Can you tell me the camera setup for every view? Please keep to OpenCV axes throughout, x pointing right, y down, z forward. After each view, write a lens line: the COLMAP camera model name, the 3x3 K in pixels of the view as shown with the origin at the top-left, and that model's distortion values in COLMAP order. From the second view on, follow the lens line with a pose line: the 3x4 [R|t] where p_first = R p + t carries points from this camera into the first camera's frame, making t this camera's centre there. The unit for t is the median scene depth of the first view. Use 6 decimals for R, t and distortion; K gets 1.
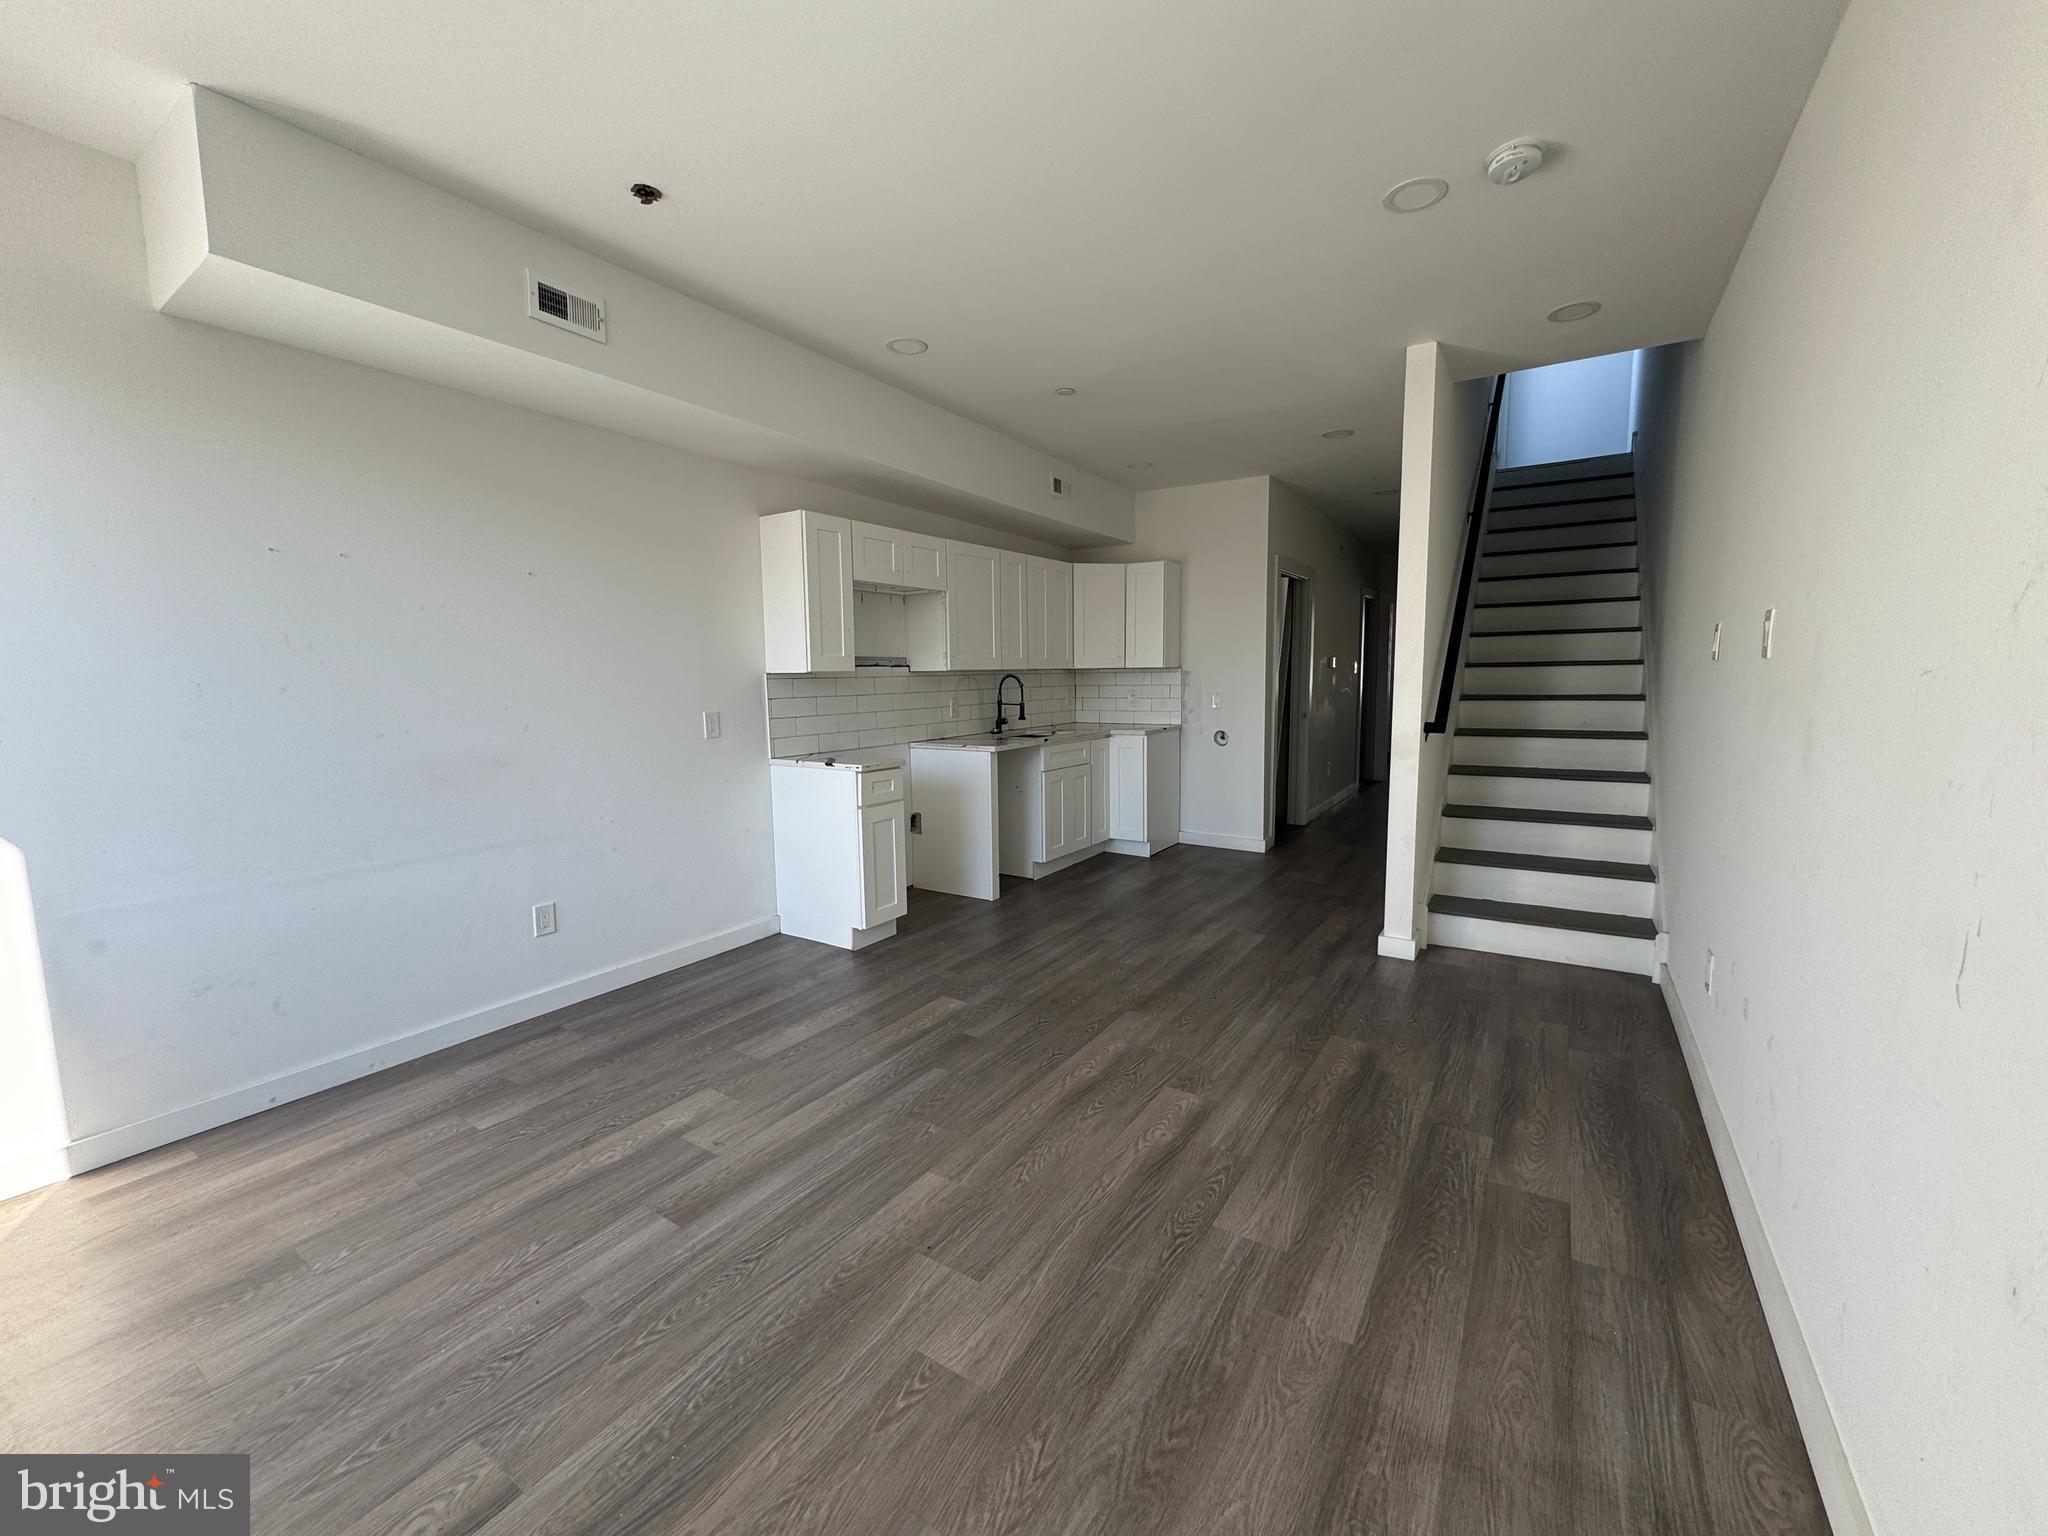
lens RADIAL K [[818.2, 0, 1021.6], [0, 818.2, 764.1], [0, 0, 1]] dist [-0.004646, 0.001388]
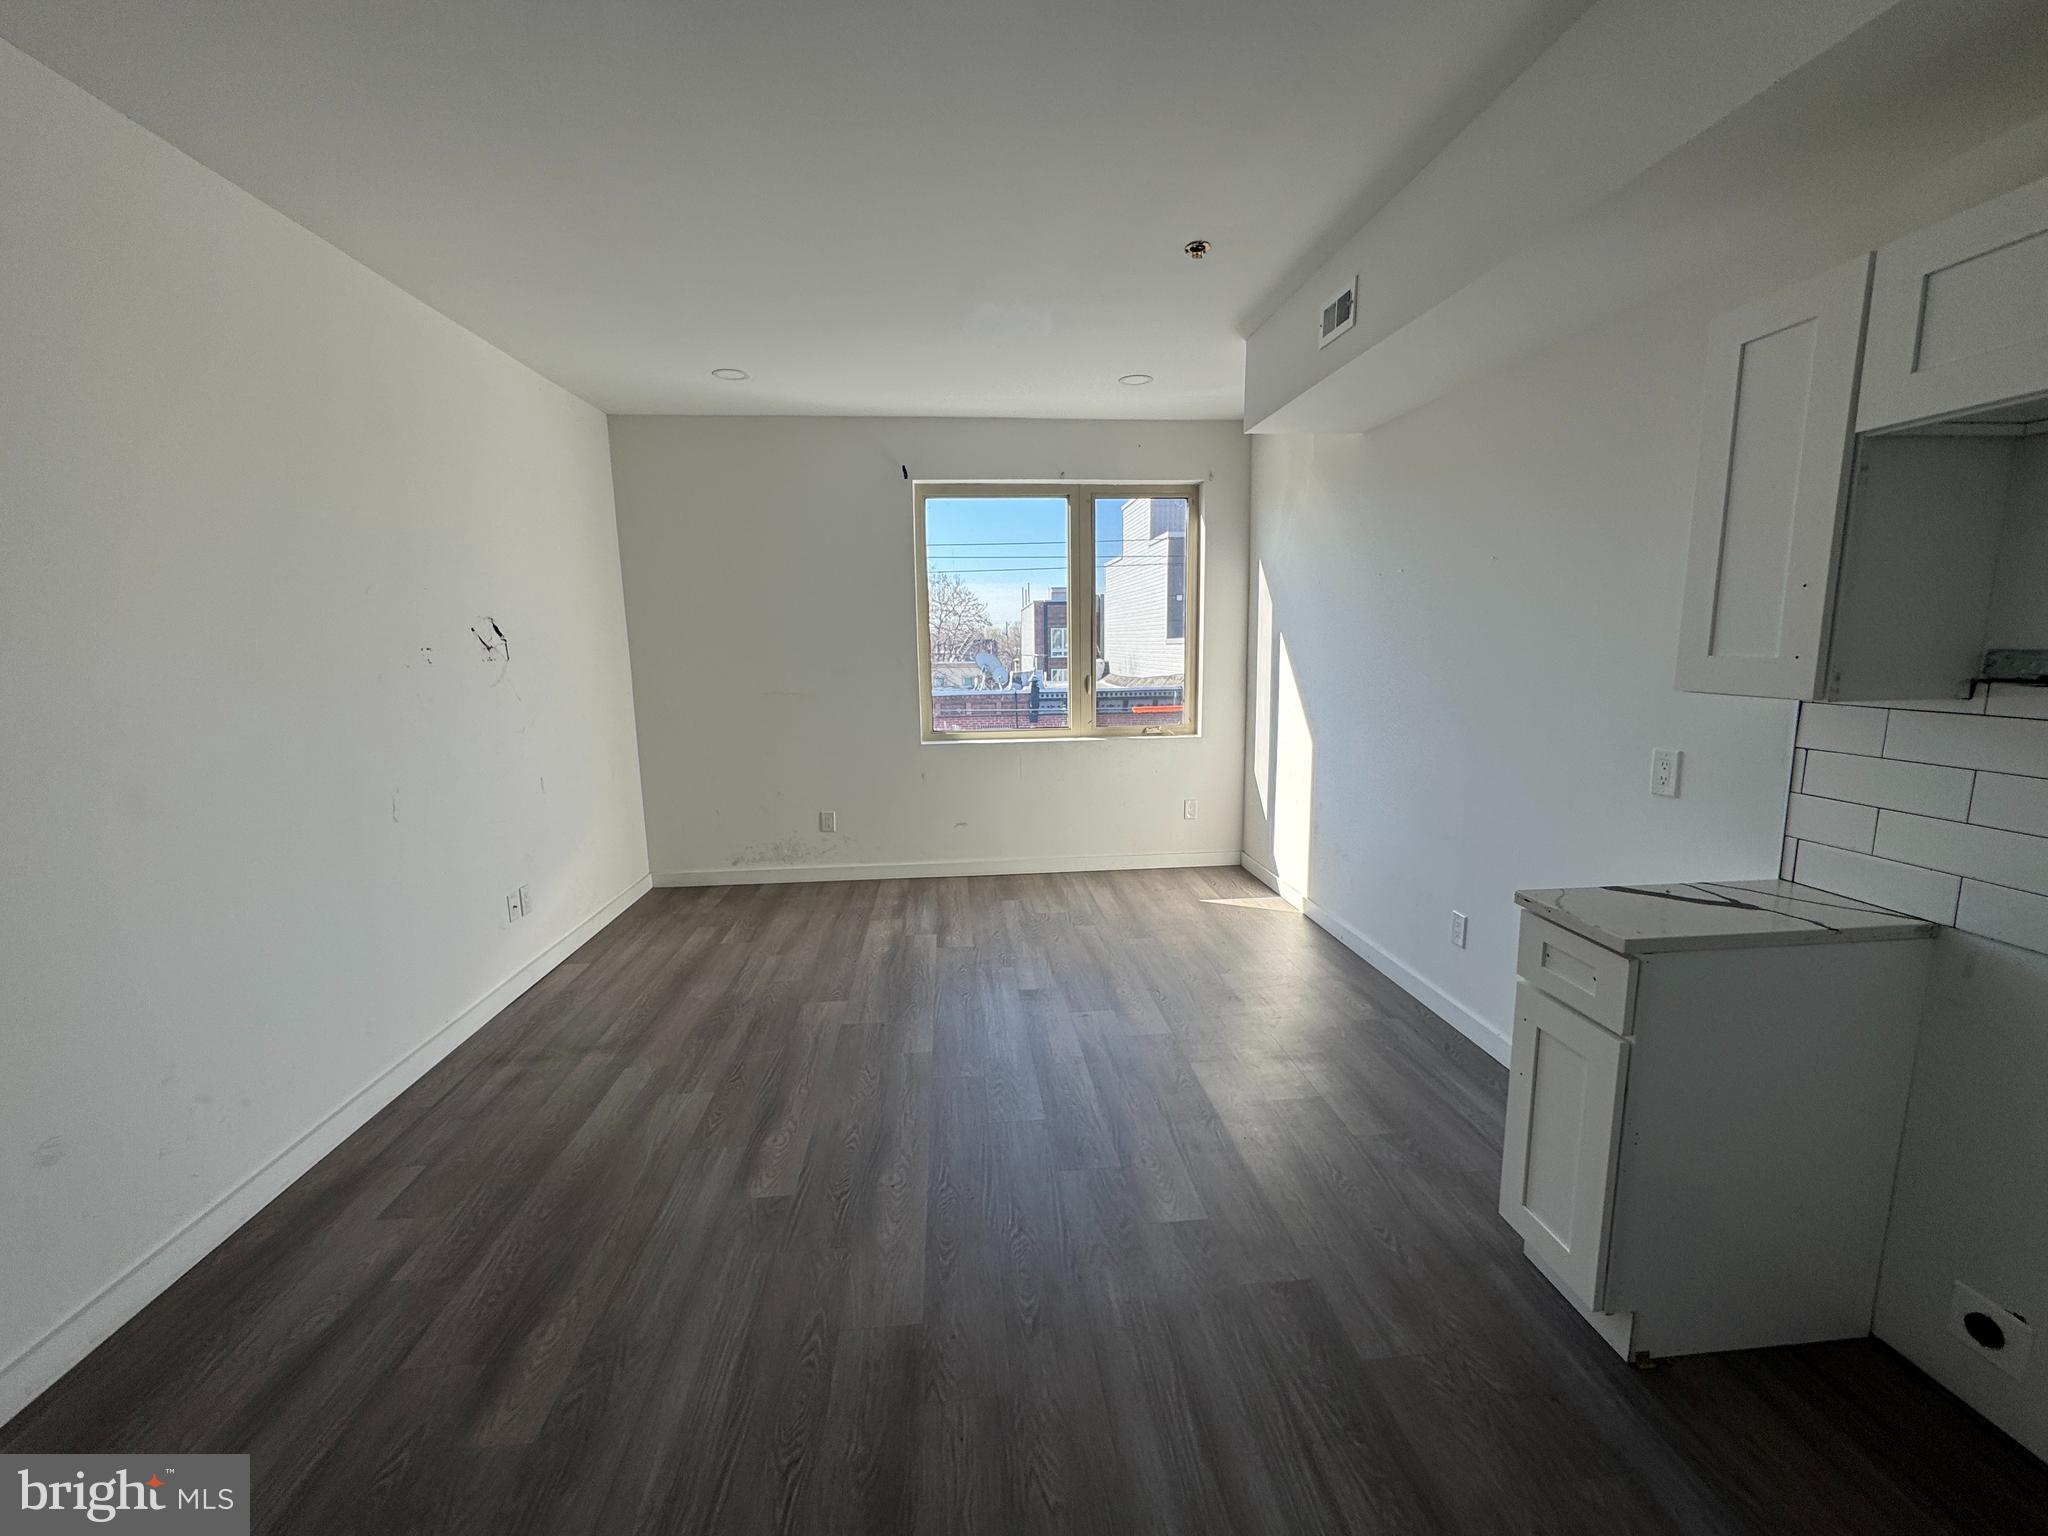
lens RADIAL K [[818.2, 0, 1021.0], [0, 818.2, 767.7], [0, 0, 1]] dist [-0.004646, 0.001388]
pose [[-0.782893, 0.121804, -0.610117, 0.215565], [-0.042236, 0.967981, 0.247445, -0.119511], [0.620721, 0.219492, -0.752681, 0.799079]]
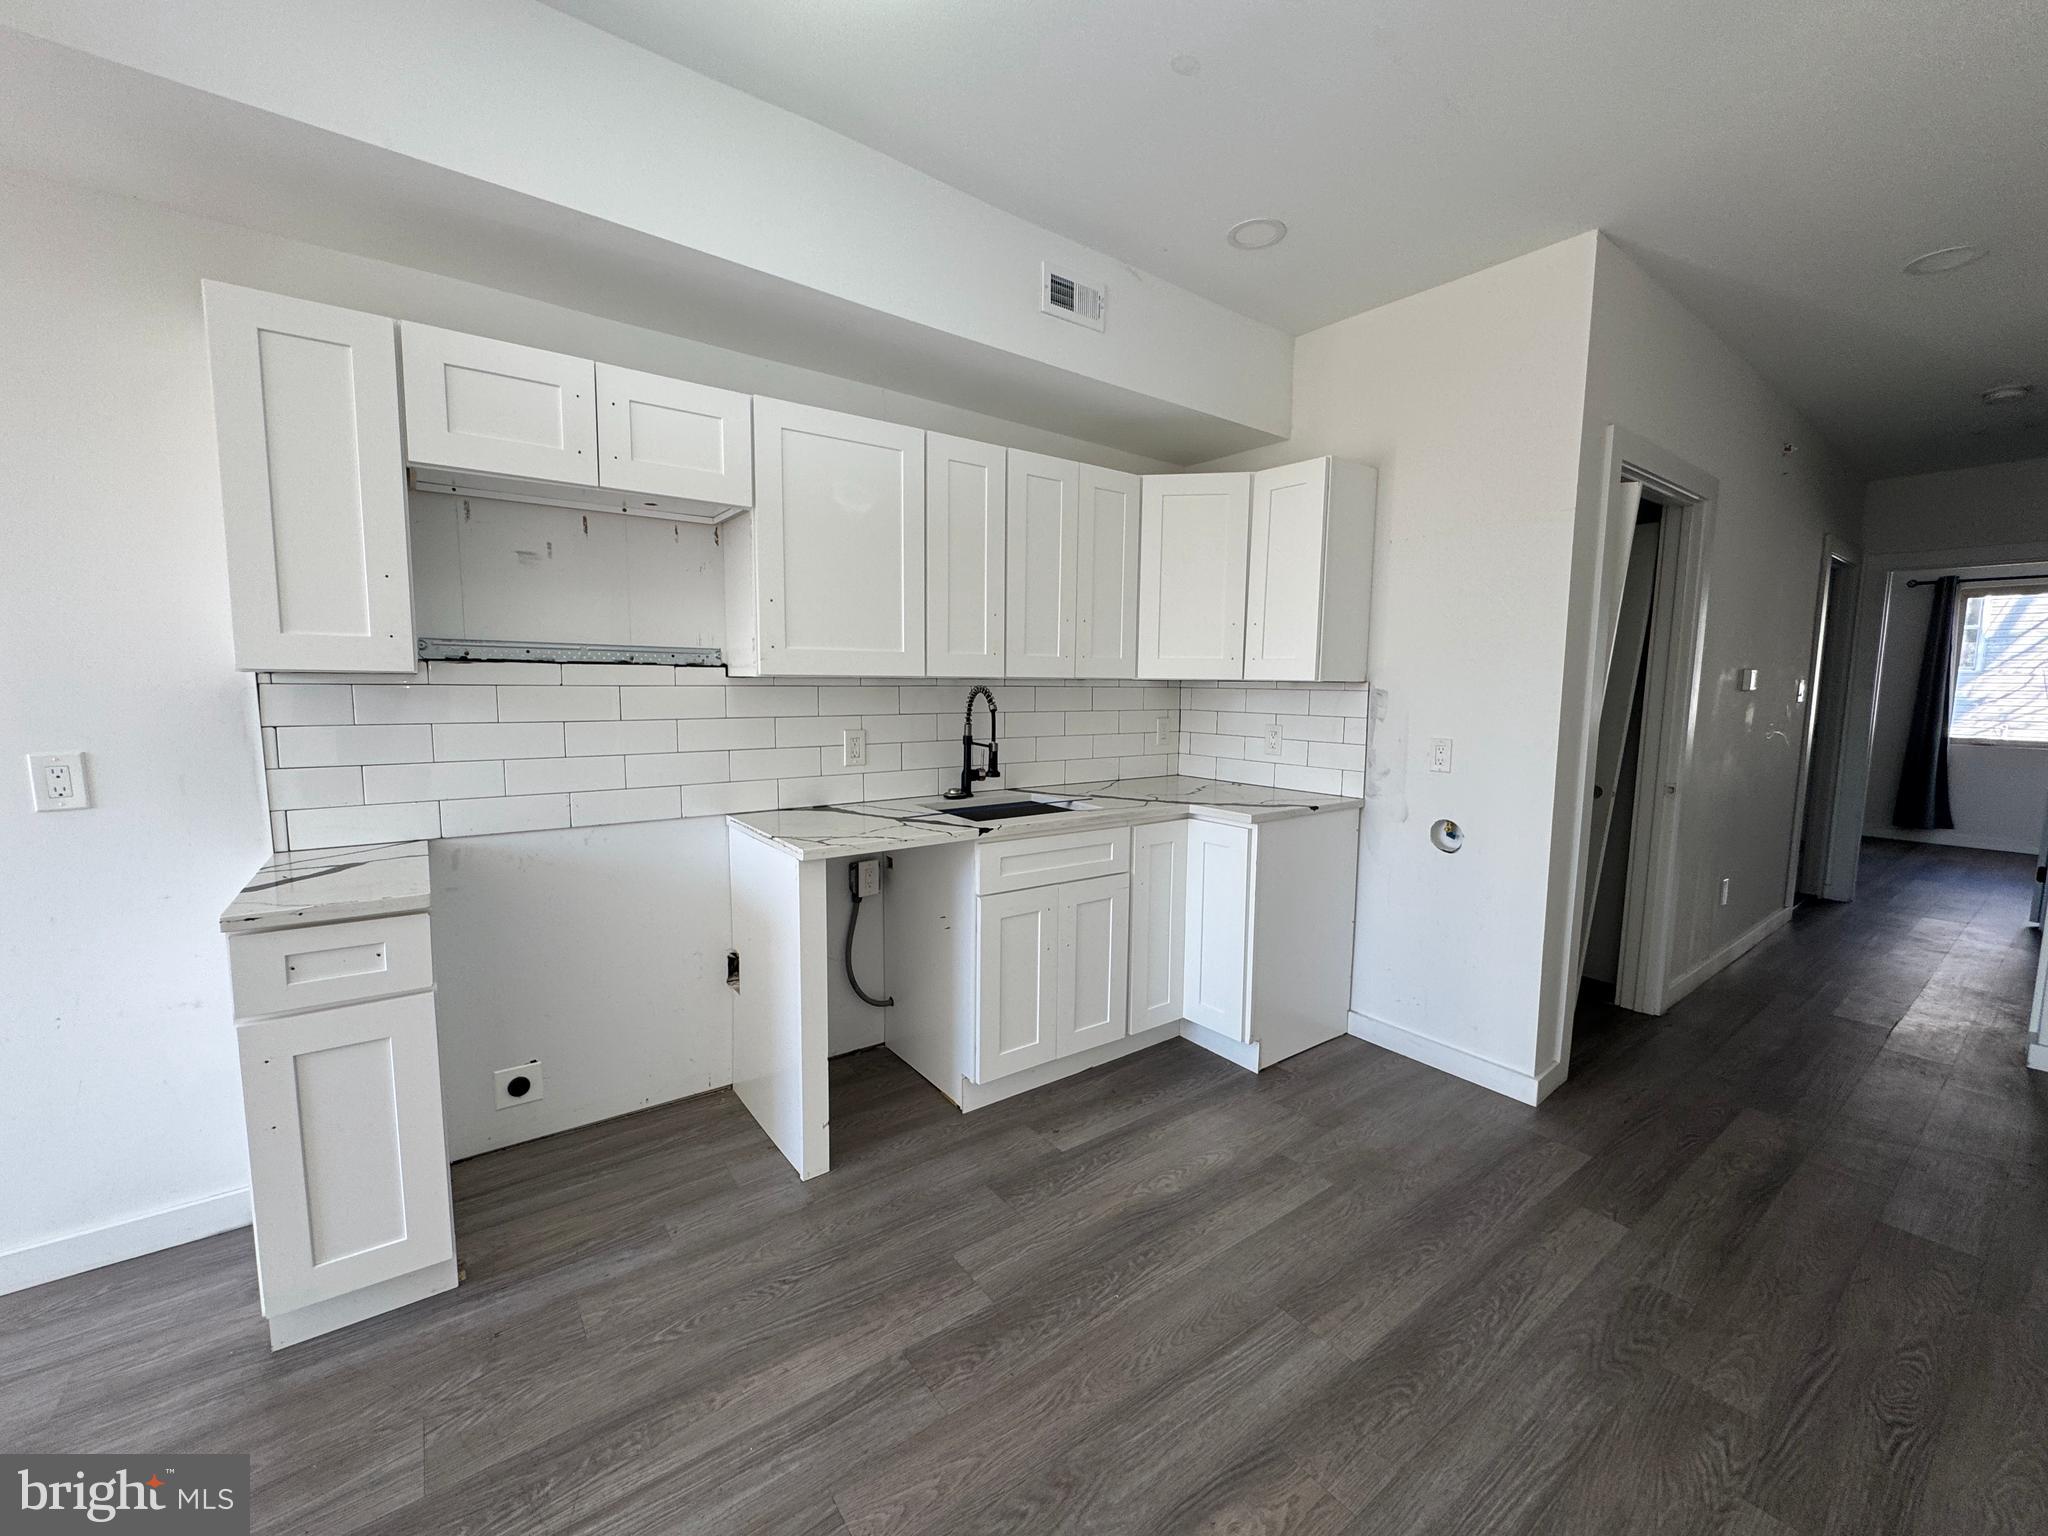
lens RADIAL K [[818.2, 0, 1021.8], [0, 818.2, 765.5], [0, 0, 1]] dist [-0.004646, 0.001388]
pose [[0.936938, 0.061046, -0.344123, 0.193190], [-0.063198, 0.997989, 0.004973, -0.065059], [0.343735, 0.017088, 0.938911, 0.529157]]
